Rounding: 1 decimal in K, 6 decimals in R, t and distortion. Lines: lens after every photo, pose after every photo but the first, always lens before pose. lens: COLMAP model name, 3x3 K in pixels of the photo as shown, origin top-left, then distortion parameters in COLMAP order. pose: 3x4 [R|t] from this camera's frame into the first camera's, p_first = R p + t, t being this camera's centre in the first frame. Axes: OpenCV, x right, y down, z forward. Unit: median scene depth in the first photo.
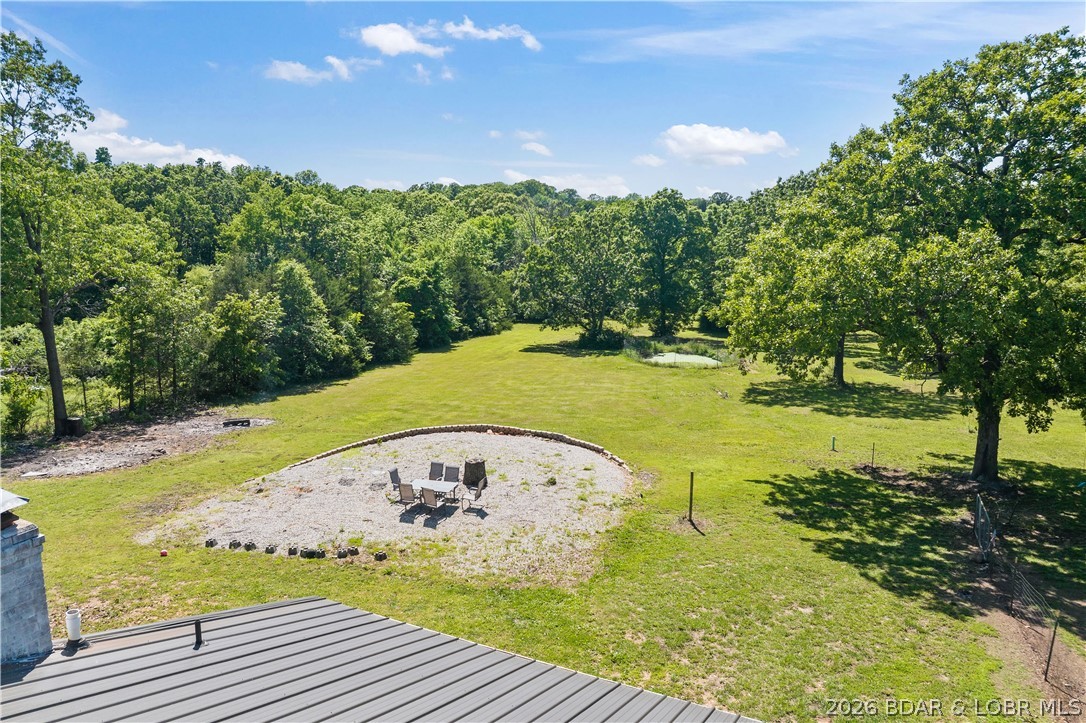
lens RADIAL K [[754.3, 0, 544.5], [0, 754.3, 362.6], [0, 0, 1]] dist [0.000620, -0.000426]
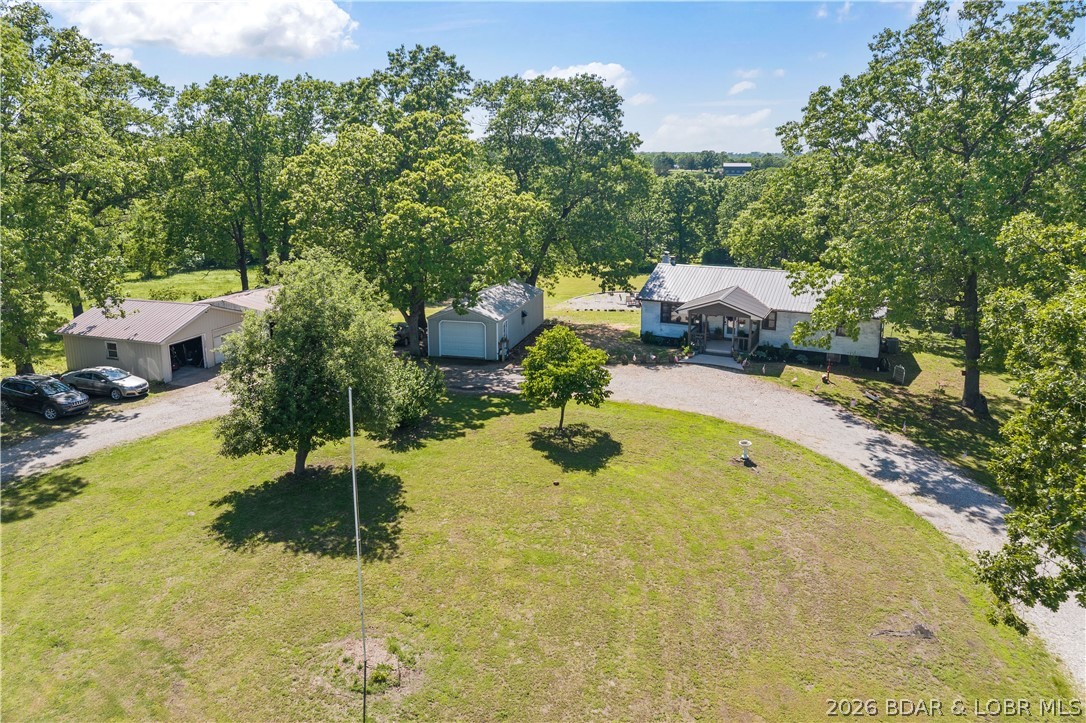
lens RADIAL K [[754.3, 0, 541.6], [0, 754.3, 360.4], [0, 0, 1]] dist [0.000620, -0.000426]
pose [[0.999765, -0.008607, 0.019903, -0.186463], [0.007369, 0.998082, 0.061470, 0.070779], [-0.020394, -0.061309, 0.997910, -0.652114]]
